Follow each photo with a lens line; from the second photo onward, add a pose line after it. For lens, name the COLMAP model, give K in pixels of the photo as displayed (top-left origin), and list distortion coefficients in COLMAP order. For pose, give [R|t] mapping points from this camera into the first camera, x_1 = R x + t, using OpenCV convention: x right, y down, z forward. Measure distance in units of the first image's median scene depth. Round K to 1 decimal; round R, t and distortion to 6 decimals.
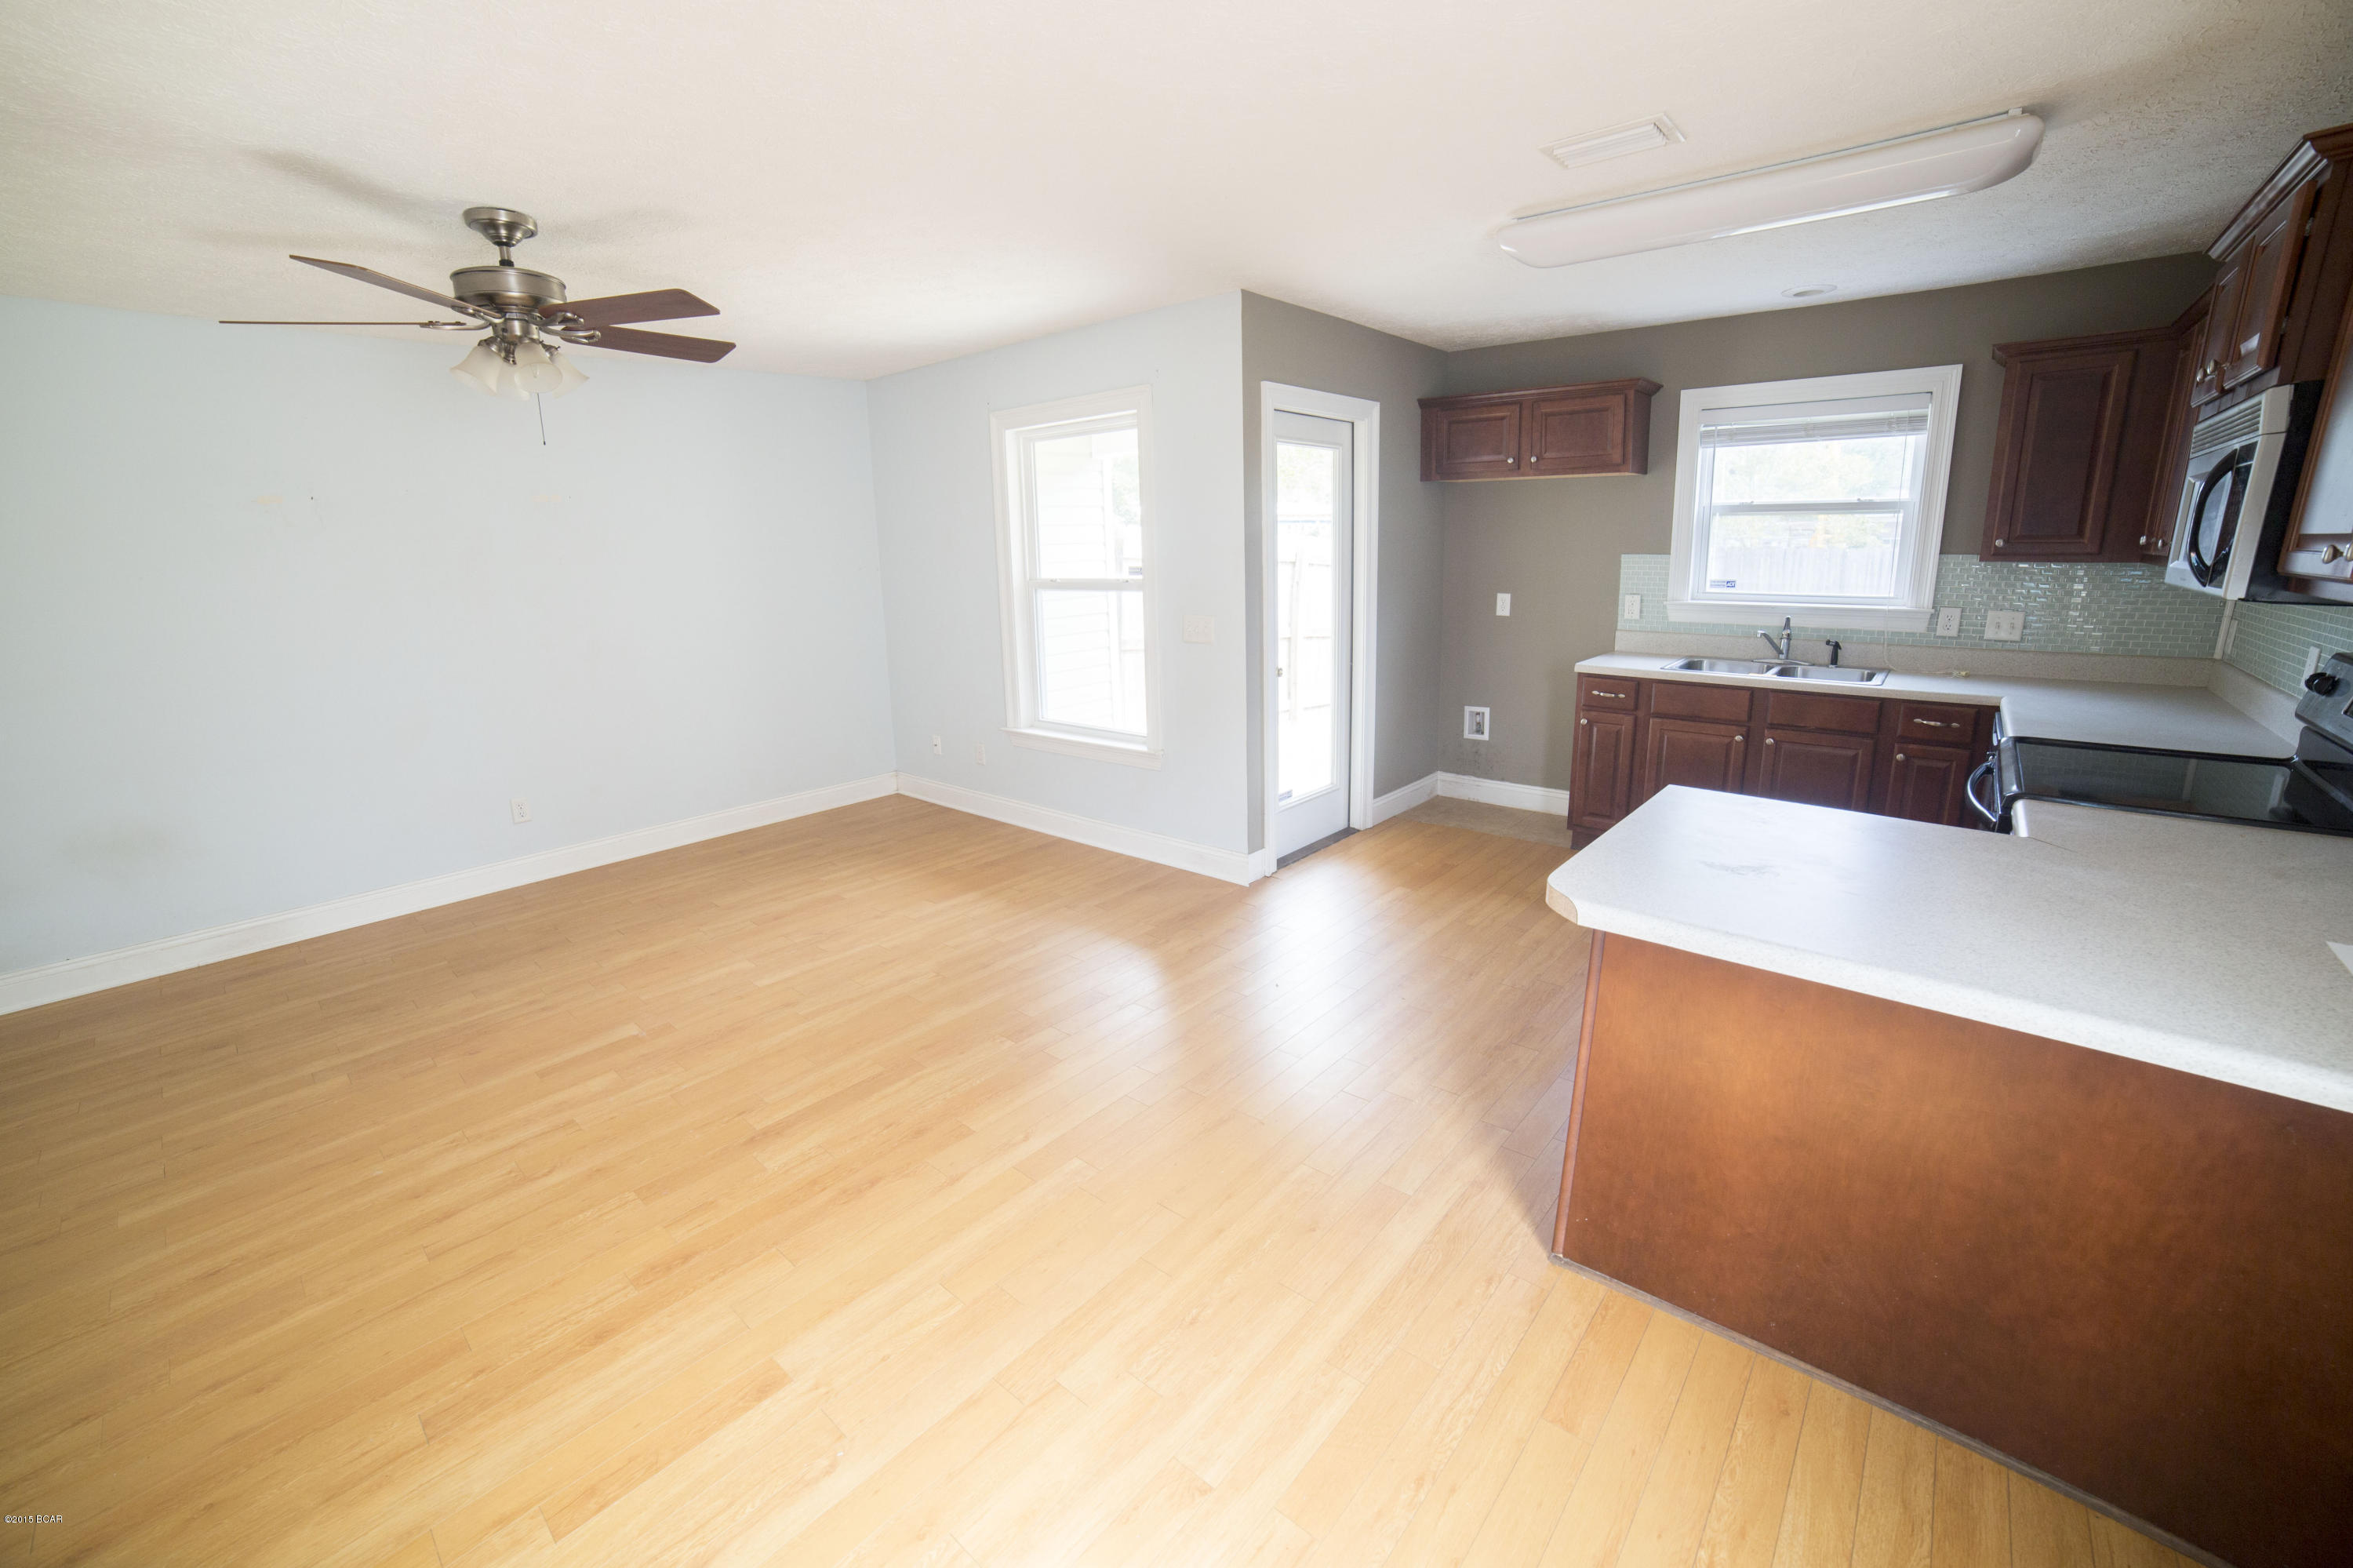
lens RADIAL K [[953.6, 0, 1175.6], [0, 953.6, 763.0], [0, 0, 1]] dist [-0.113736, 0.039492]
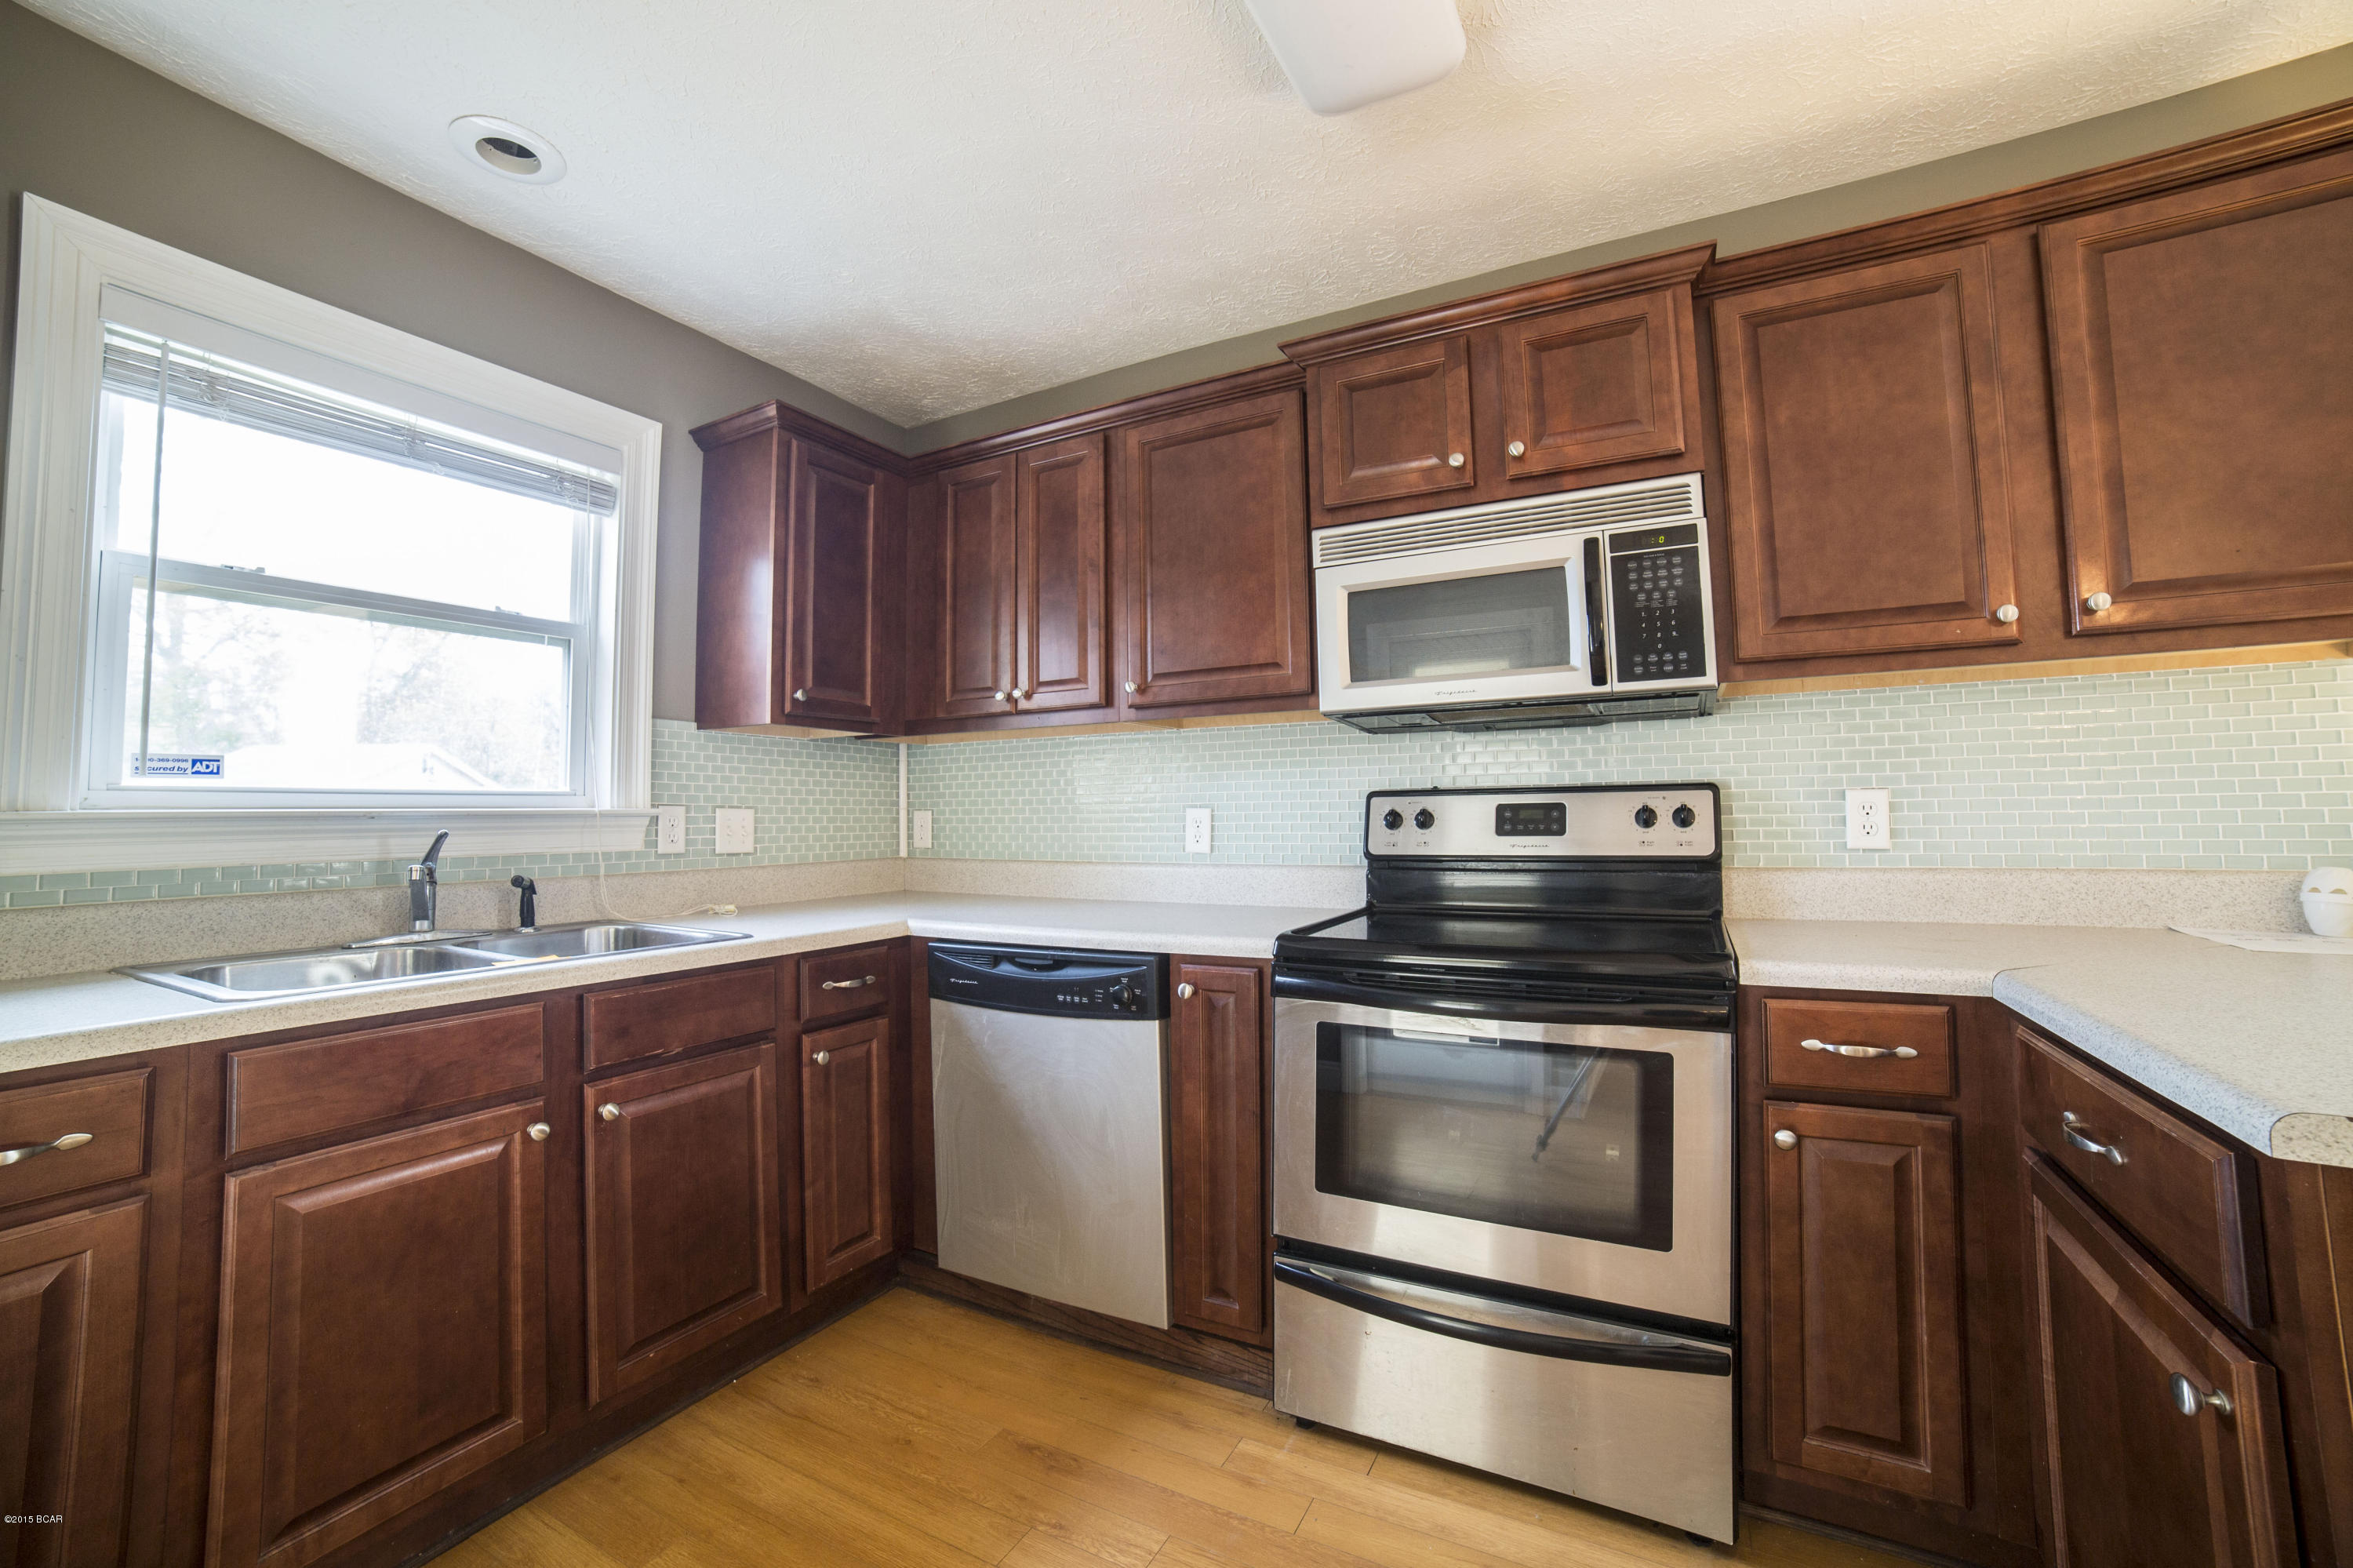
lens RADIAL K [[953.6, 0, 1175.6], [0, 953.6, 763.0], [0, 0, 1]] dist [-0.113736, 0.039492]
pose [[-0.214535, 0.083370, 0.973152, 0.174372], [0.243029, 0.969571, -0.029486, -0.095574], [-0.945998, 0.230178, -0.228268, 0.767232]]
